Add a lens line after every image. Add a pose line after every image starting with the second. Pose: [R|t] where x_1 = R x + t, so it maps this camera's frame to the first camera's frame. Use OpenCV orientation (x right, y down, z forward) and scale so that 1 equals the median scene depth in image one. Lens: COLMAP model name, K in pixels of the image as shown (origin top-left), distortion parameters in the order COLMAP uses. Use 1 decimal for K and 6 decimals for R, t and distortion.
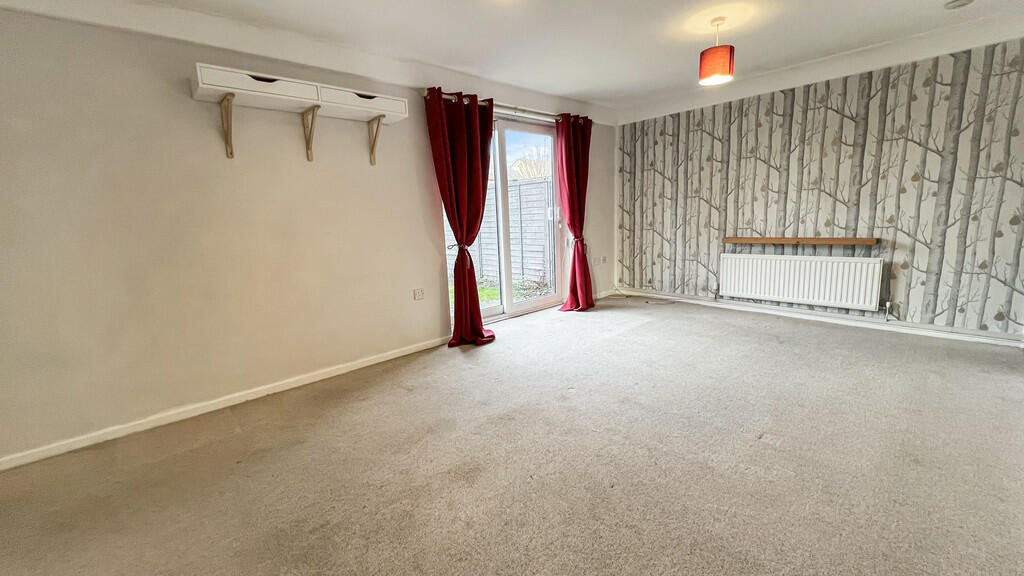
lens RADIAL K [[411.9, 0, 512.0], [0, 411.9, 288.0], [0, 0, 1]] dist [-0.001992, -0.000315]
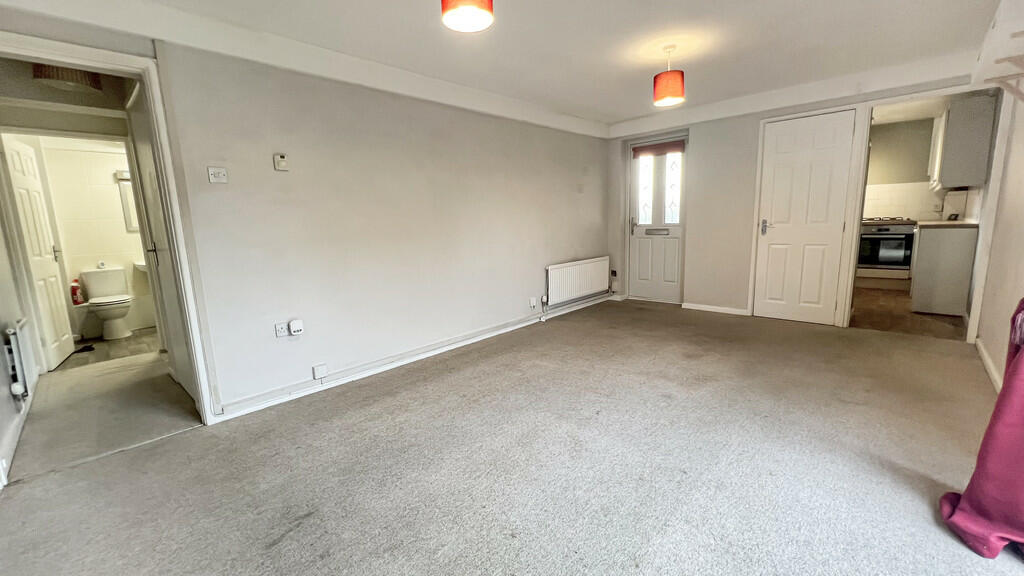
lens RADIAL K [[411.9, 0, 512.0], [0, 411.9, 288.0], [0, 0, 1]] dist [-0.001992, -0.000315]
pose [[-0.995230, 0.087745, -0.042646, 0.594304], [0.068553, 0.939993, 0.334235, -0.409035], [0.069414, 0.329717, -0.941524, 2.060013]]
